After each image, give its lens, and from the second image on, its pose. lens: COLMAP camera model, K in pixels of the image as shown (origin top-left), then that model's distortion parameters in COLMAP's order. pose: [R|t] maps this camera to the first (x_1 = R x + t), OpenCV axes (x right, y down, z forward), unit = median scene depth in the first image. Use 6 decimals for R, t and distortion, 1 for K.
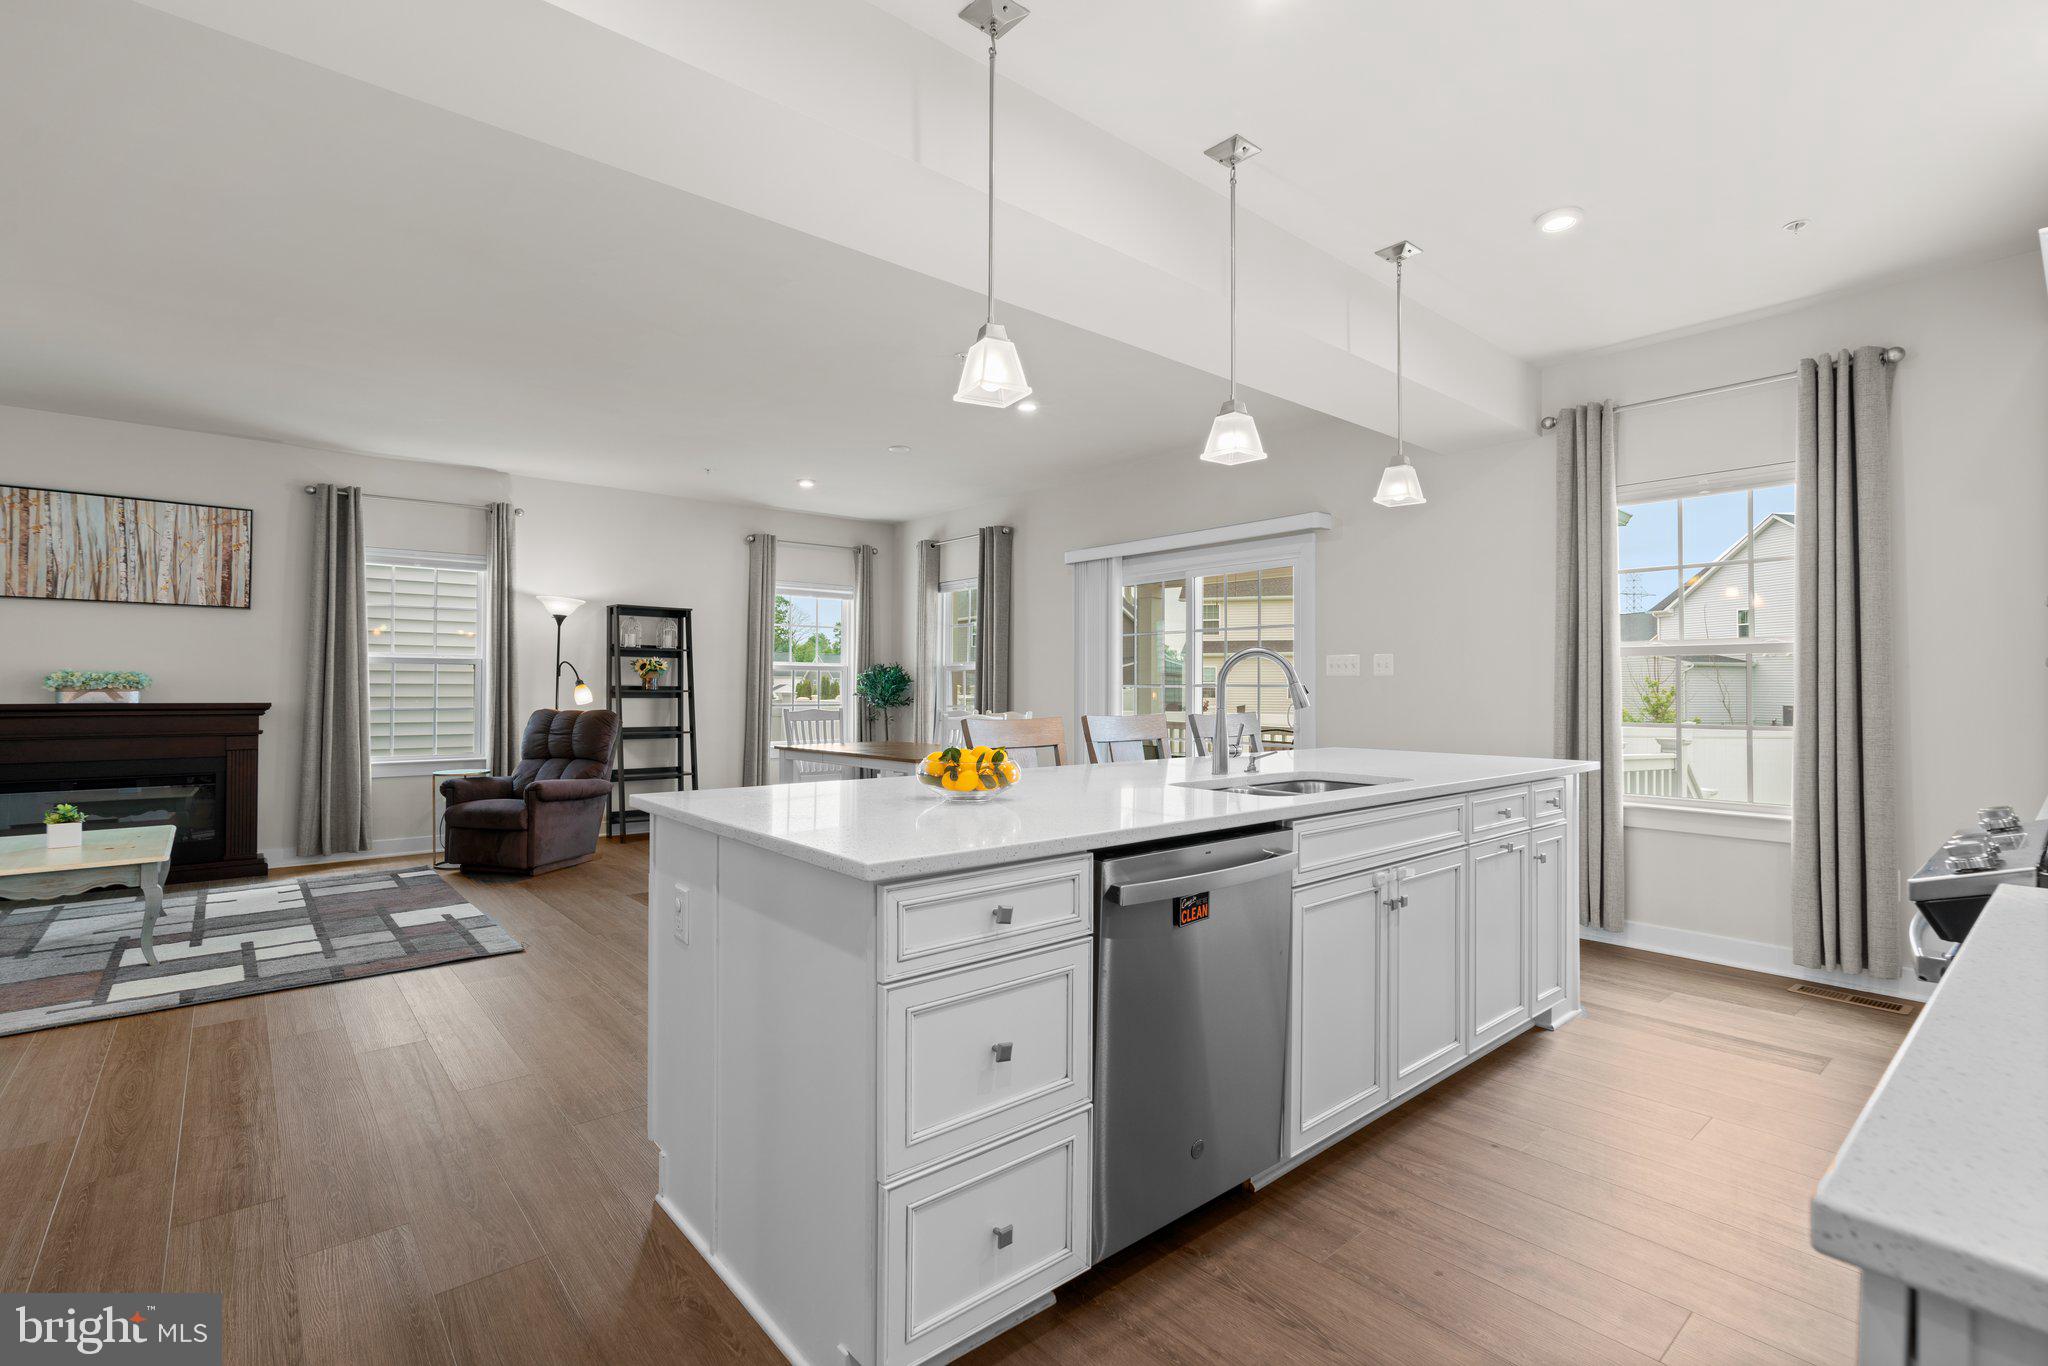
lens RADIAL K [[937.0, 0, 1017.9], [0, 937.0, 678.1], [0, 0, 1]] dist [-0.001431, 0.000324]
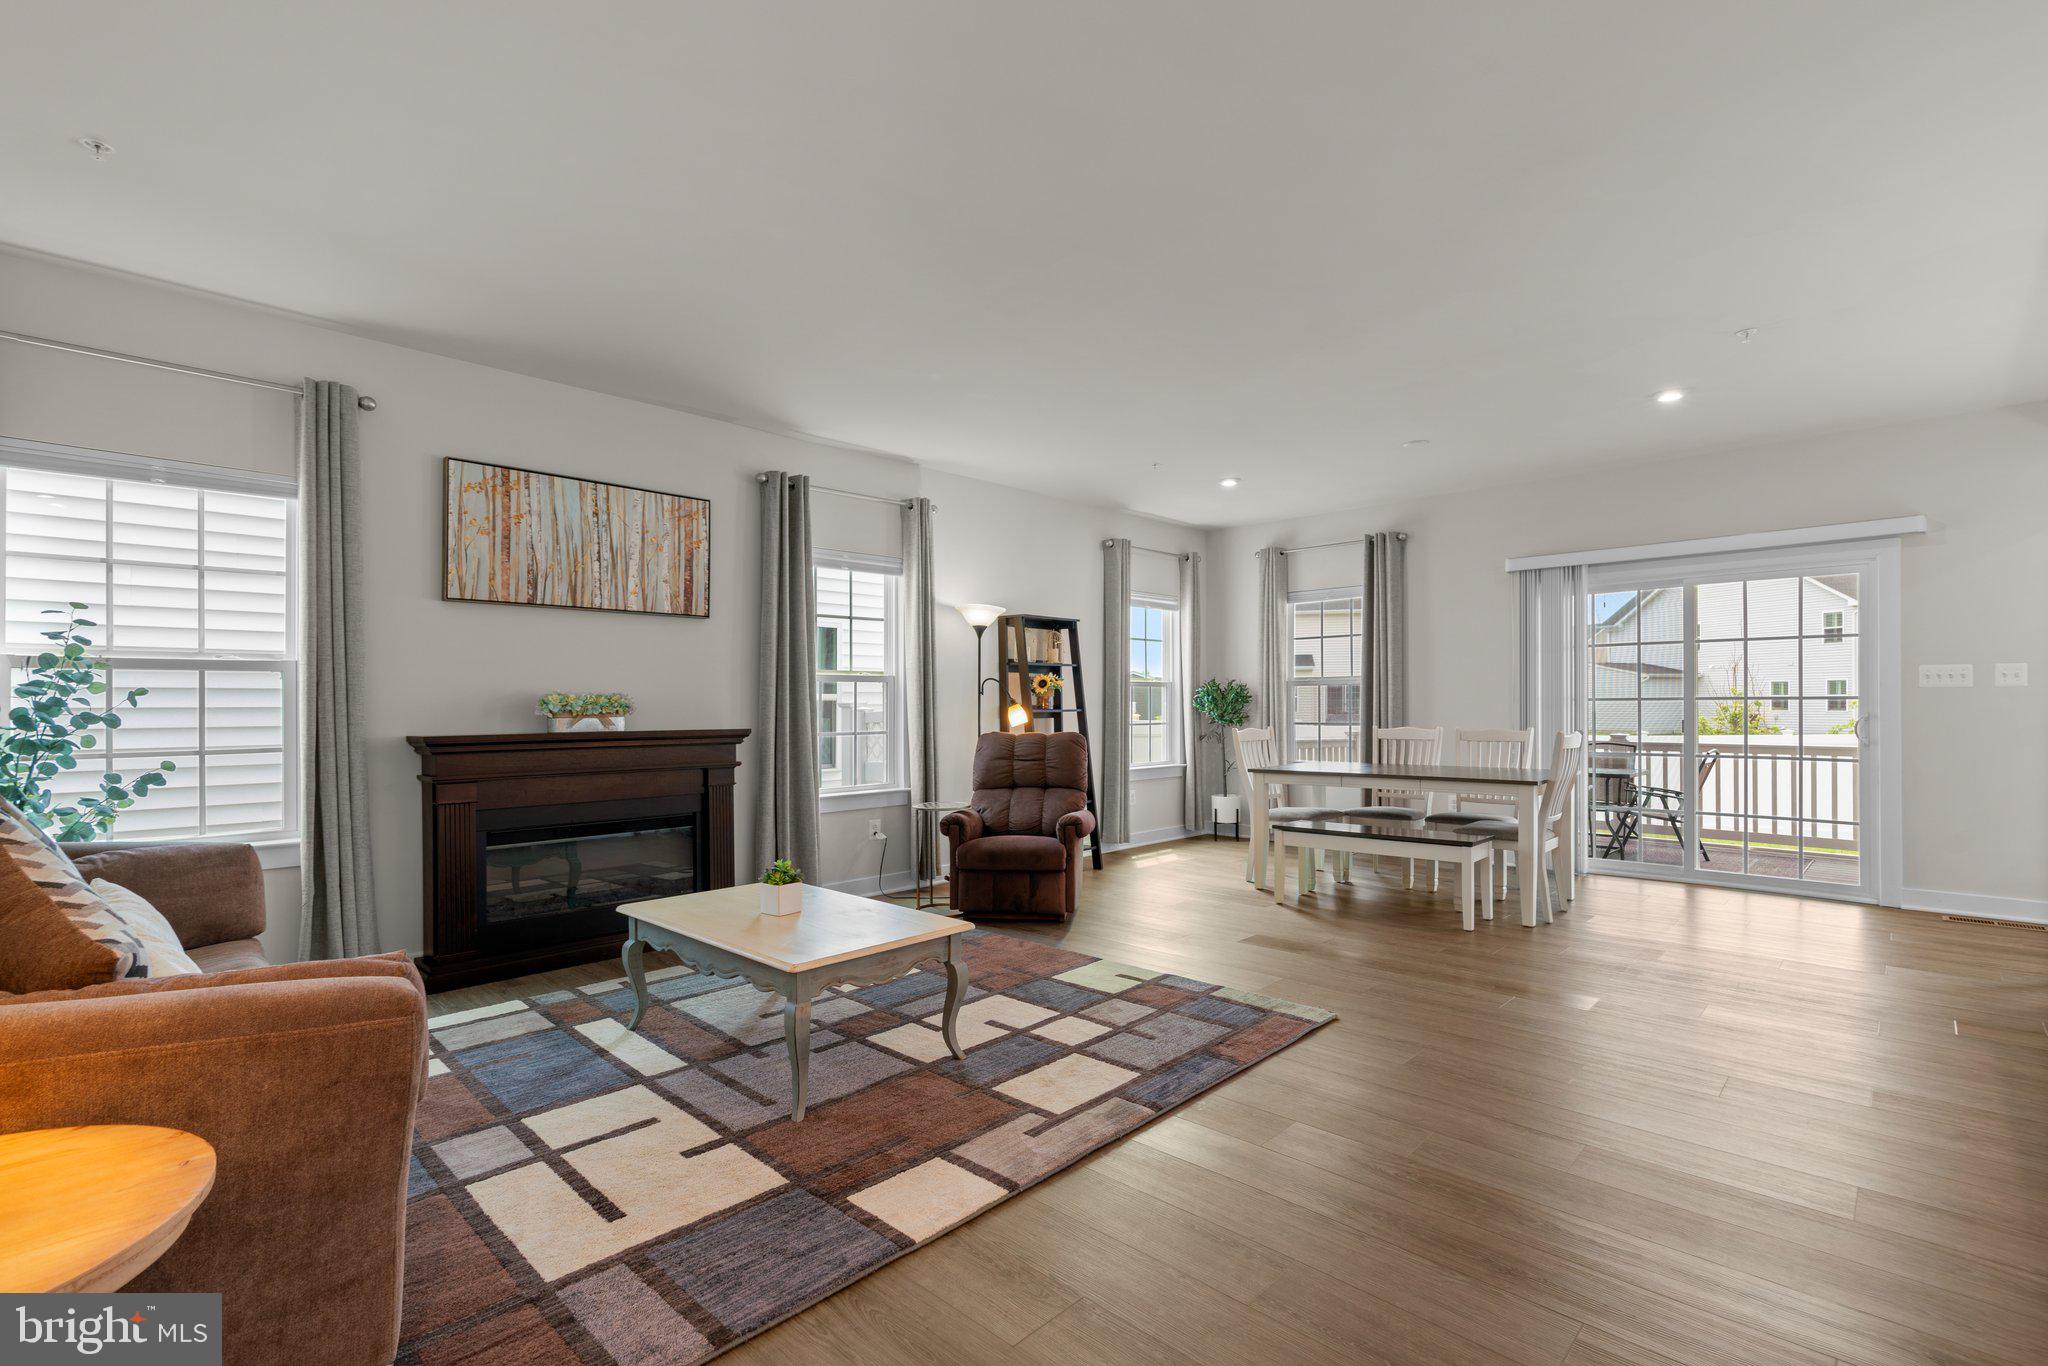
lens RADIAL K [[932.9, 0, 1026.4], [0, 932.9, 703.3], [0, 0, 1]] dist [-0.002783, 0.000158]
pose [[0.994839, -0.009421, 0.101032, -0.544375], [0.008539, 0.999922, 0.009155, -0.001878], [-0.101110, -0.008245, 0.994841, 0.116772]]
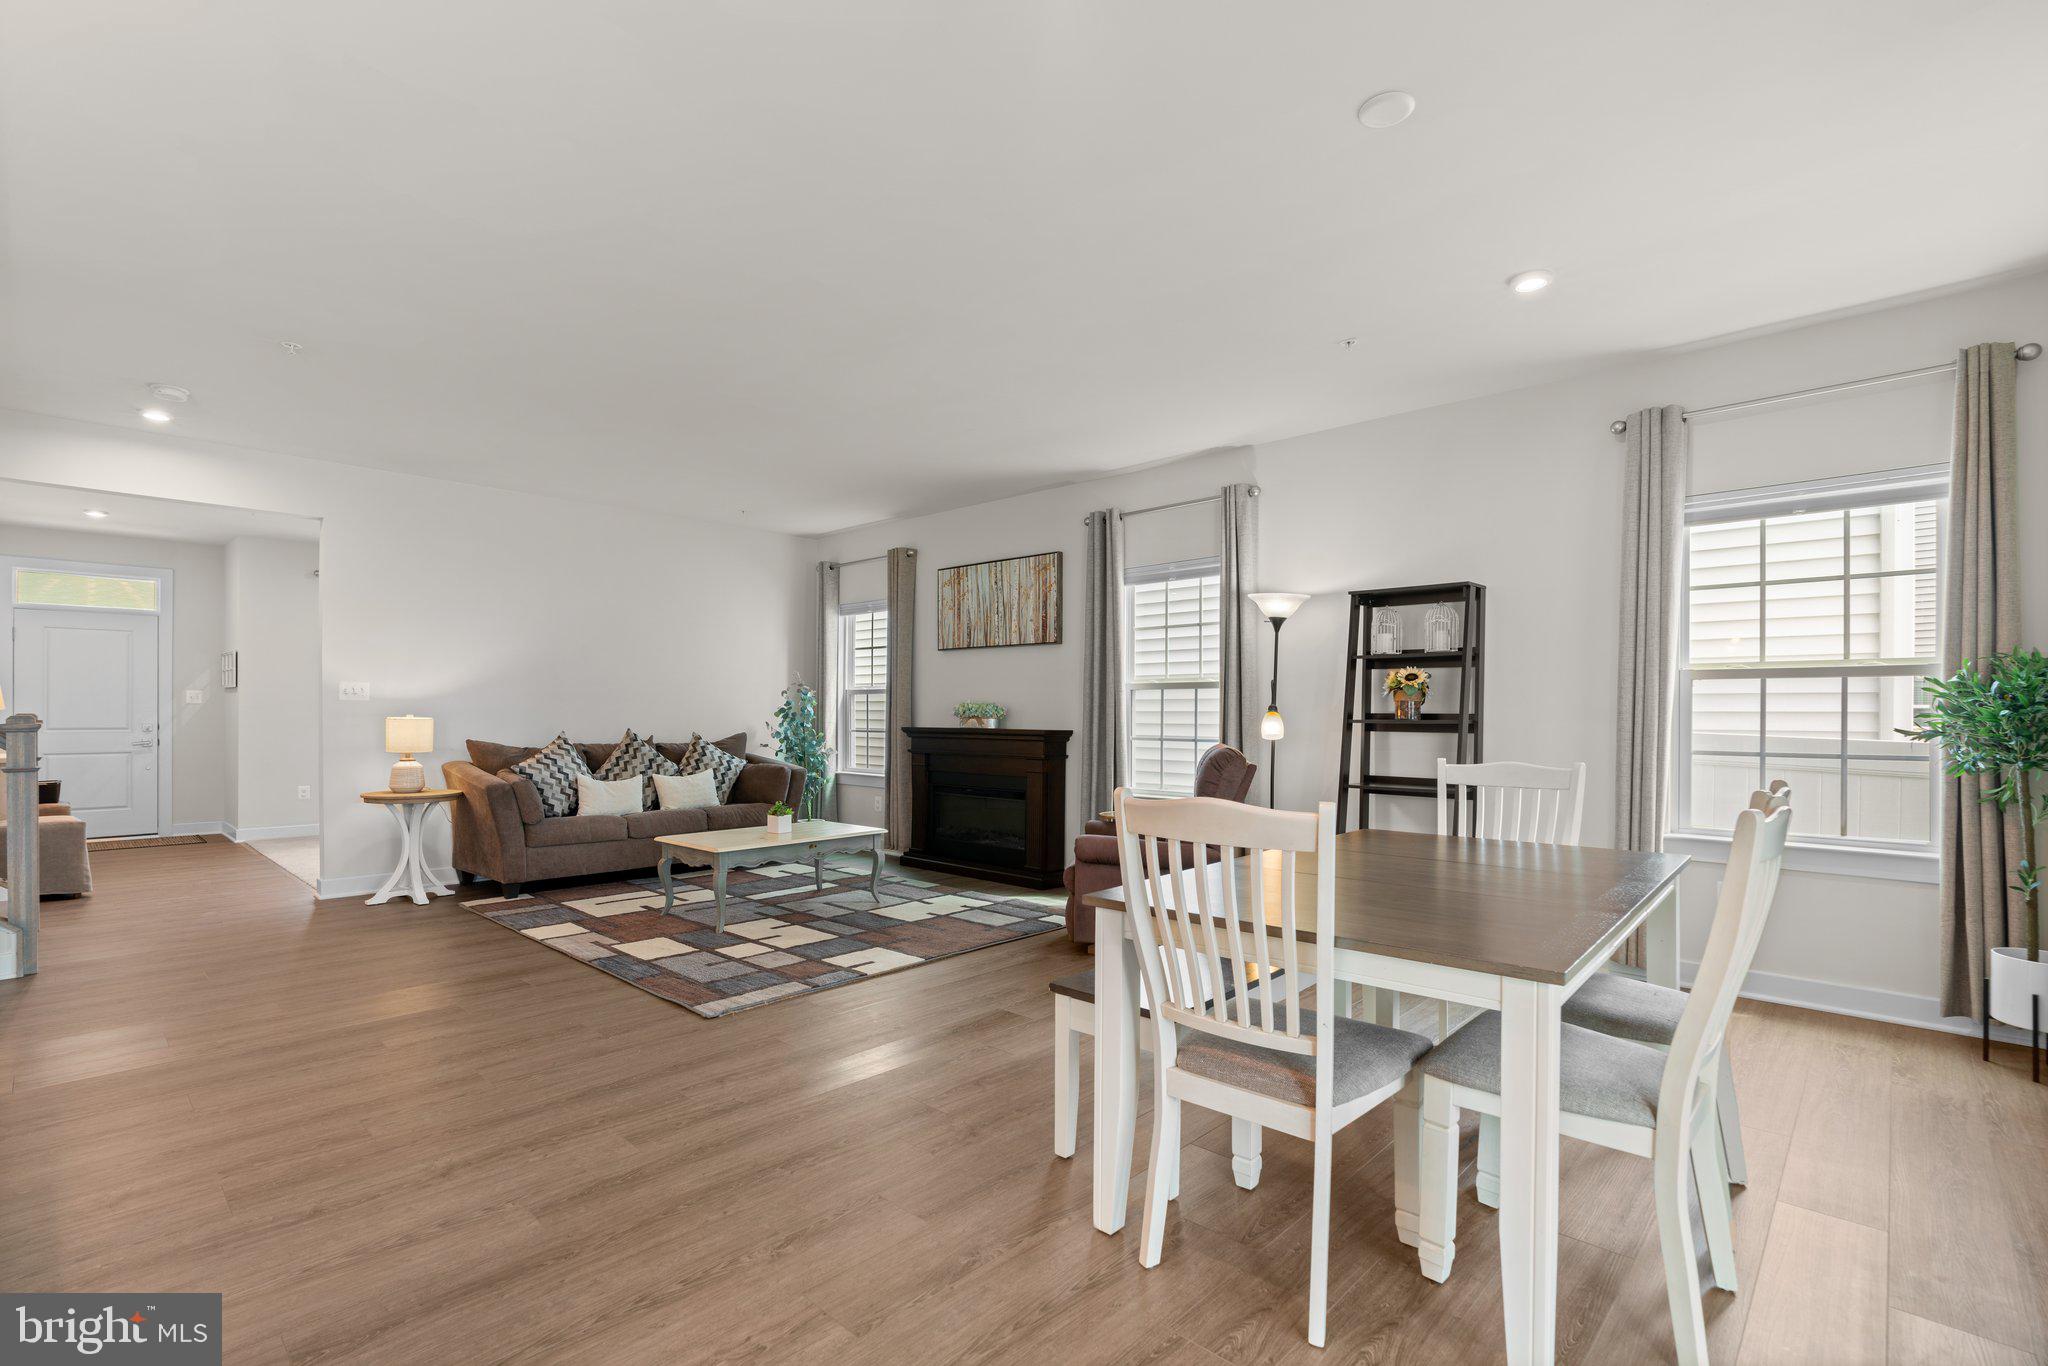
lens RADIAL K [[938.9, 0, 1017.8], [0, 938.9, 716.5], [0, 0, 1]] dist [-0.001018, 0.000331]
pose [[0.110309, 0.000479, -0.993897, 0.226925], [0.007851, 0.999968, 0.001354, 0.008197], [0.993866, -0.007953, 0.110302, 0.730553]]
